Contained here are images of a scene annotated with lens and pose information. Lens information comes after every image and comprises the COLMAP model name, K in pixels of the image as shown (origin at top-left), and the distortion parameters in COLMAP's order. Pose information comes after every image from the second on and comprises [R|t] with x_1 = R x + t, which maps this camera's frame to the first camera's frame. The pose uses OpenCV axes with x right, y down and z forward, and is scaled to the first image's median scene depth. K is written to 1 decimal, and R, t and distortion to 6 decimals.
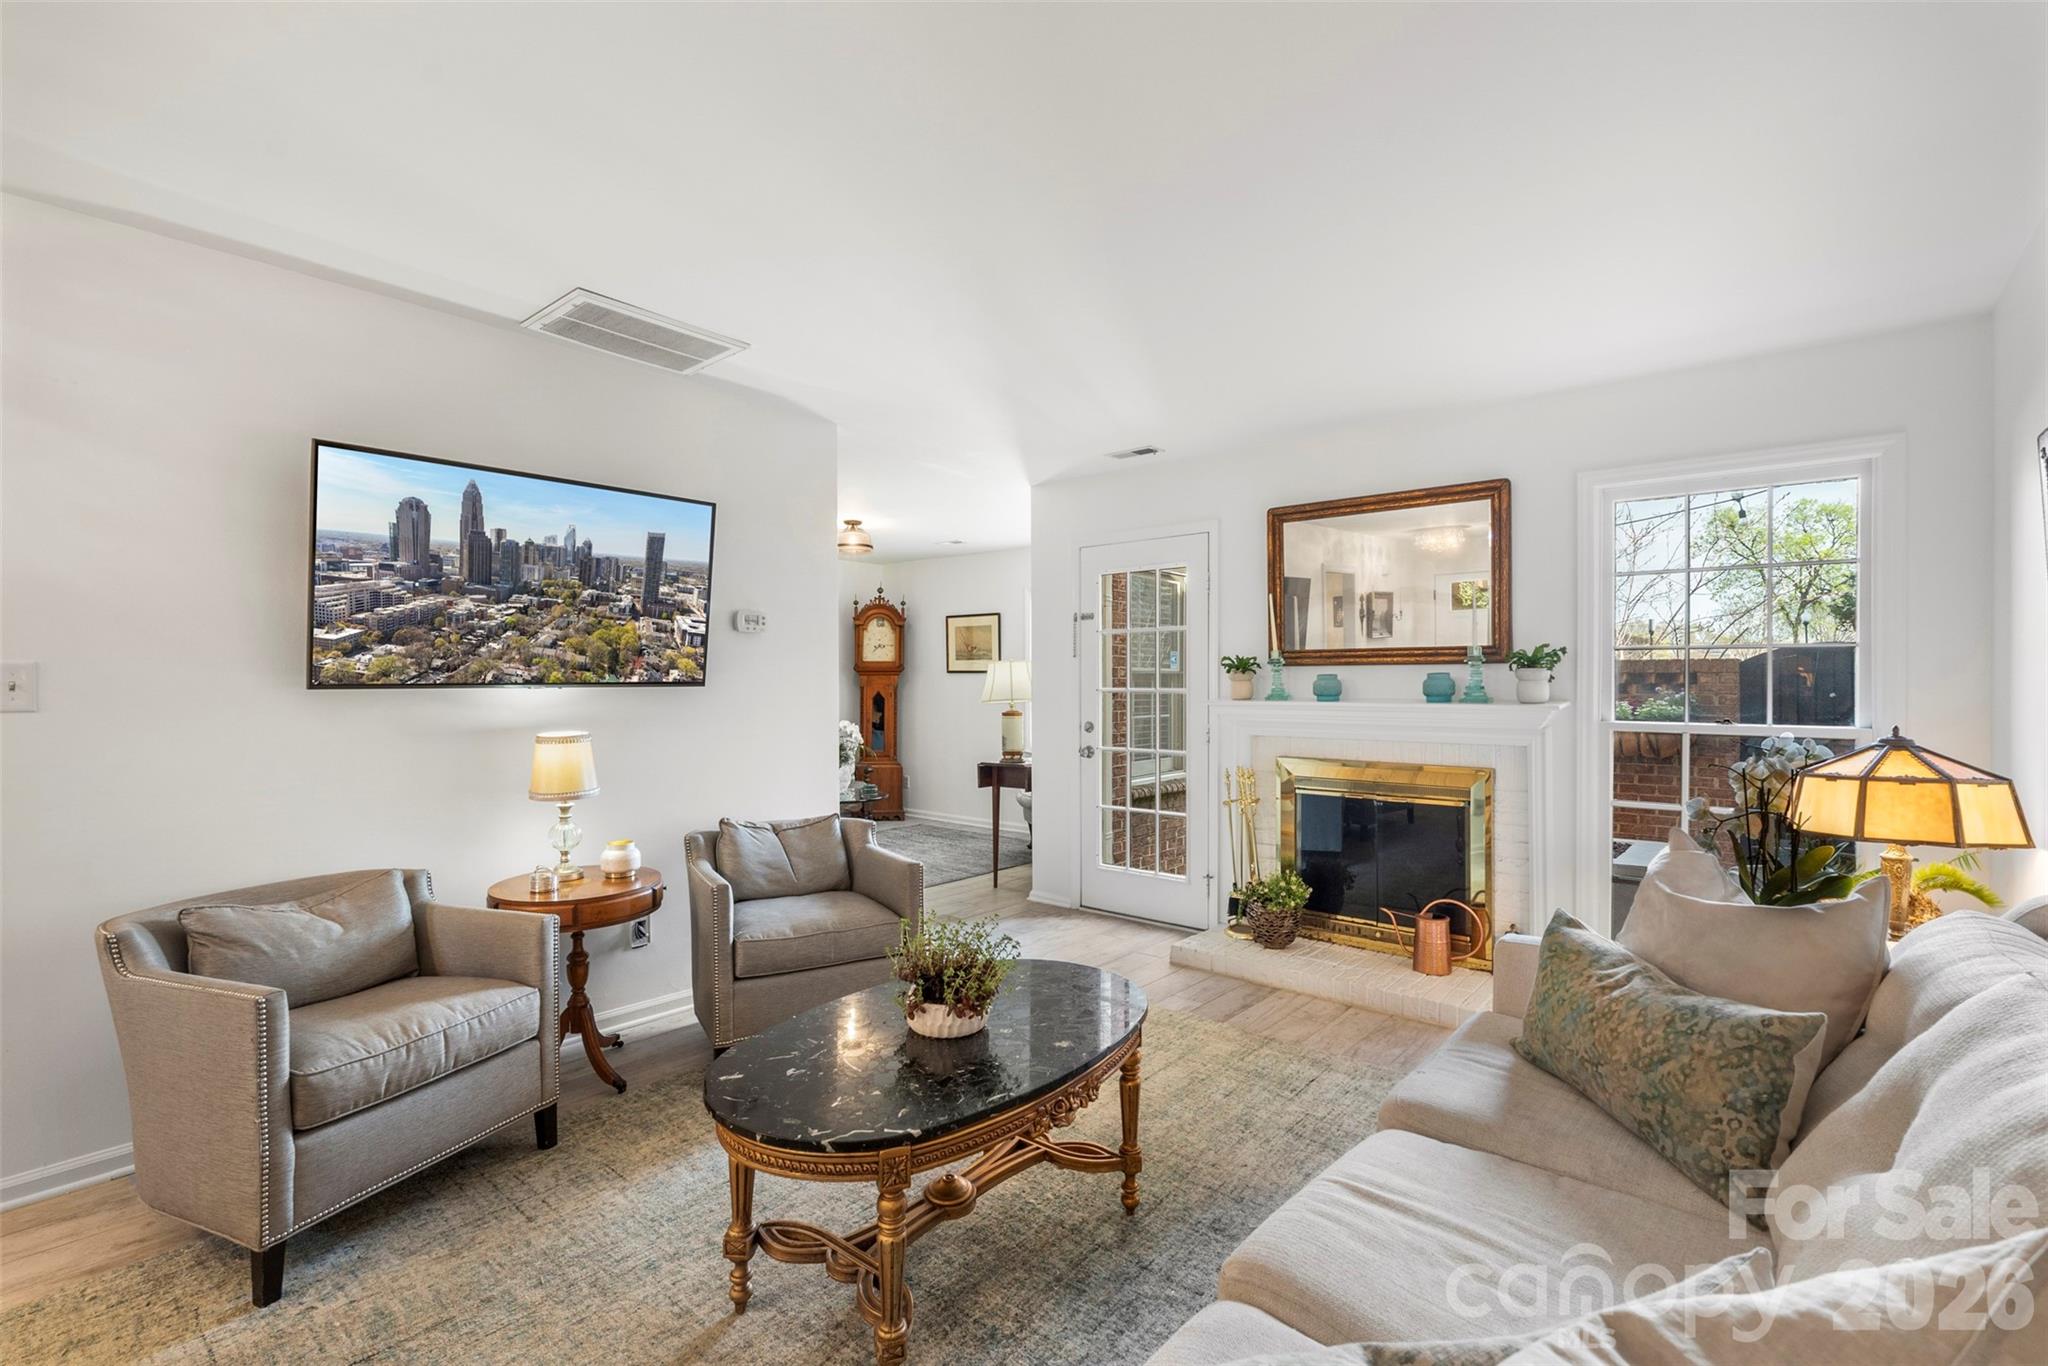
lens RADIAL K [[909.6, 0, 1024.0], [0, 909.6, 683.0], [0, 0, 1]] dist [-0.003188, 0.000336]
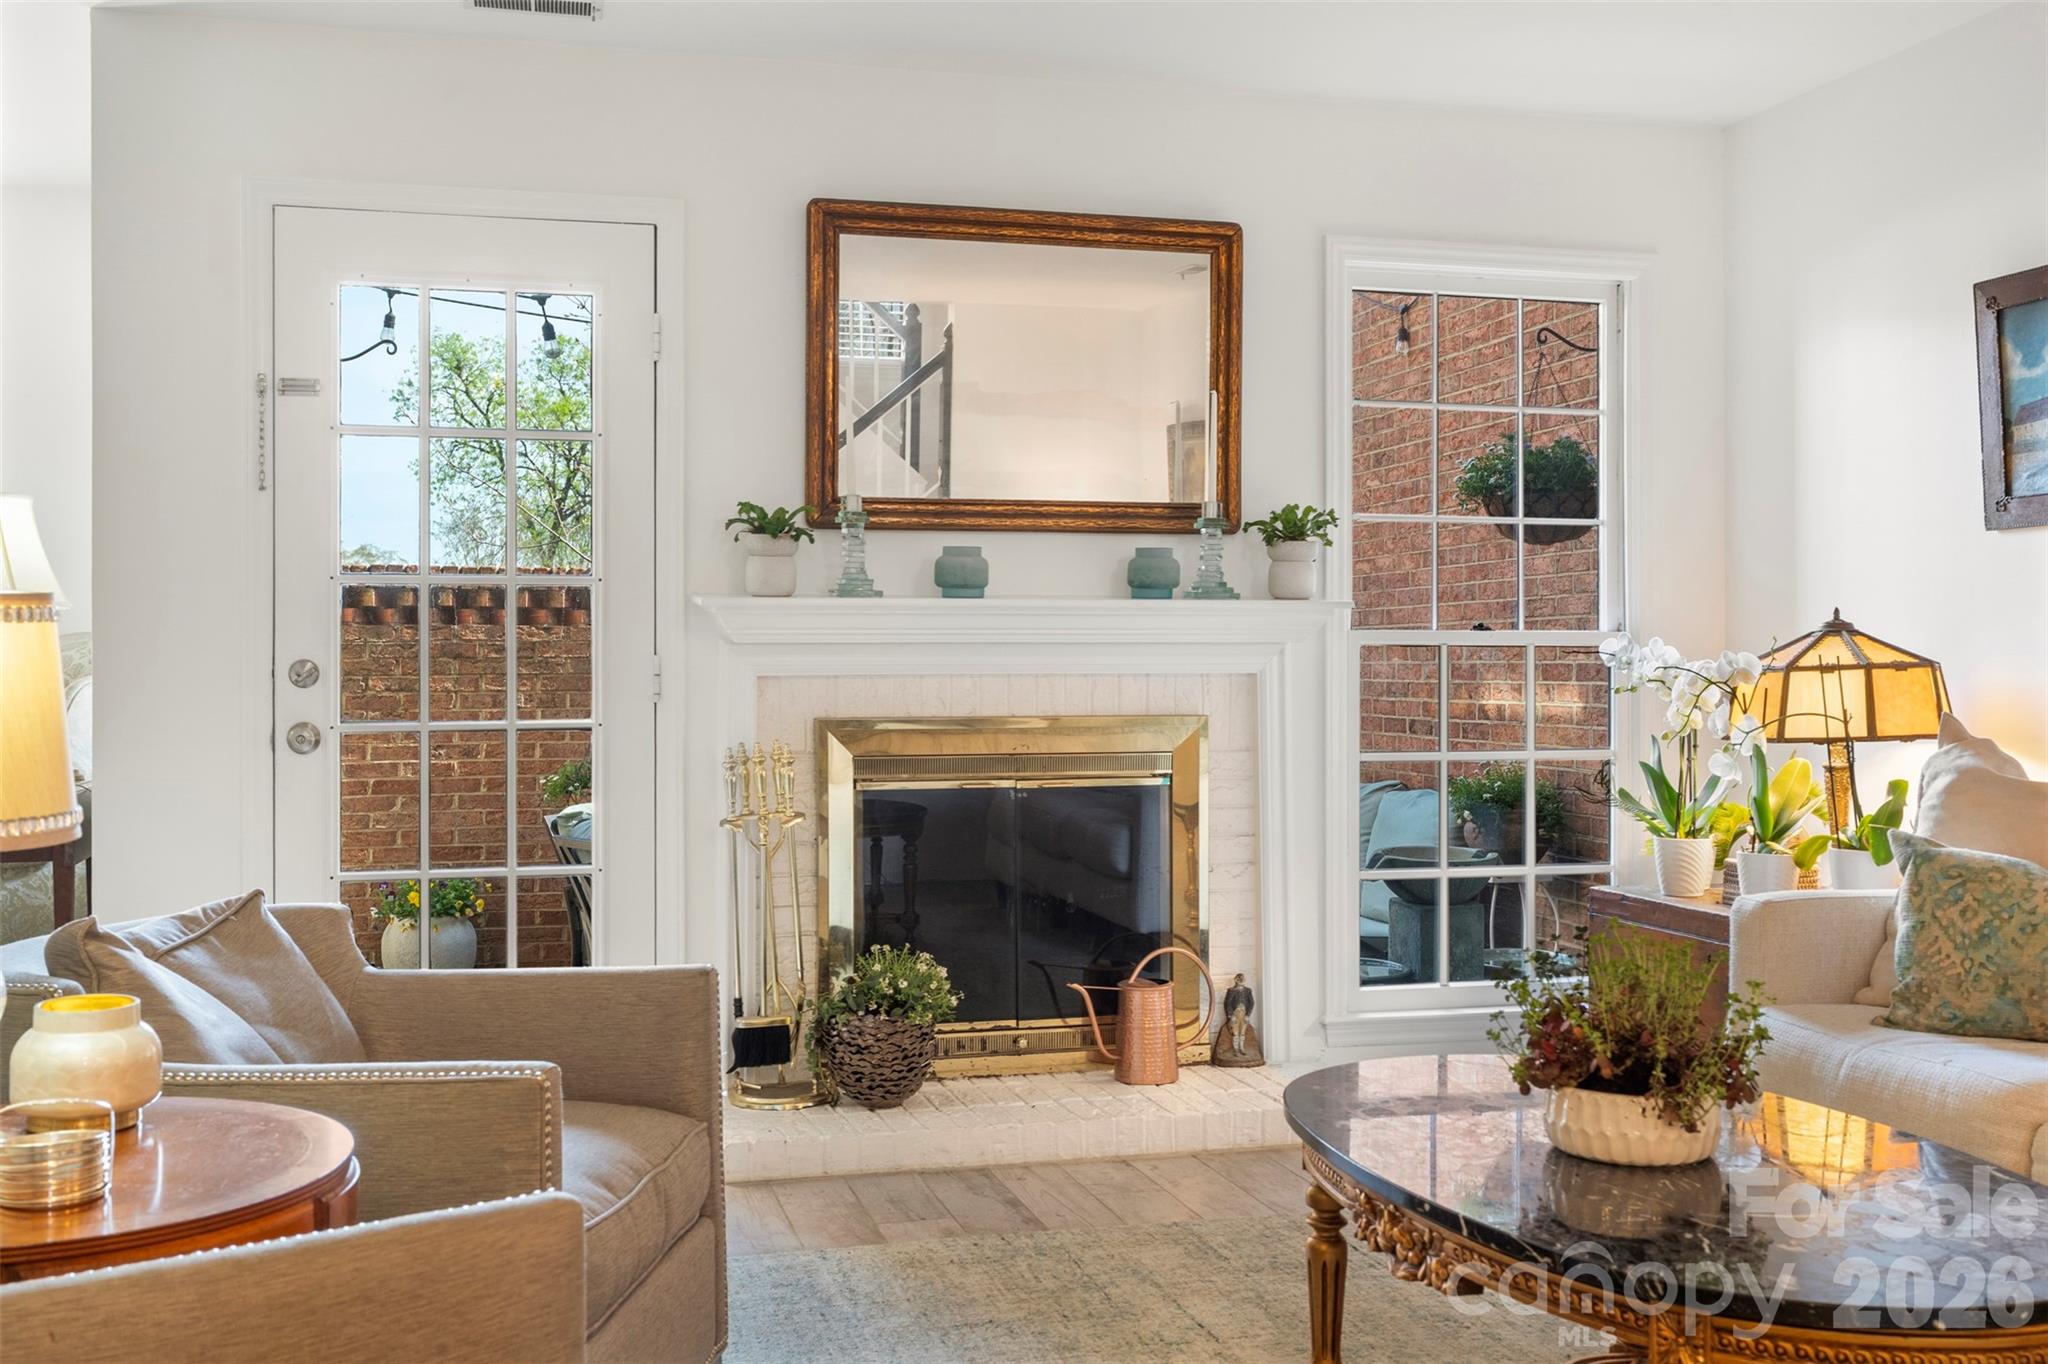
lens RADIAL K [[2083.4, 0, 1023.3], [0, 2083.4, 642.0], [0, 0, 1]] dist [0.020143, 0.012536]
pose [[0.557645, 0.006575, 0.830053, -0.560595], [0.005088, 0.999923, -0.011338, 0.052833], [-0.830064, 0.010546, 0.557569, 0.292763]]
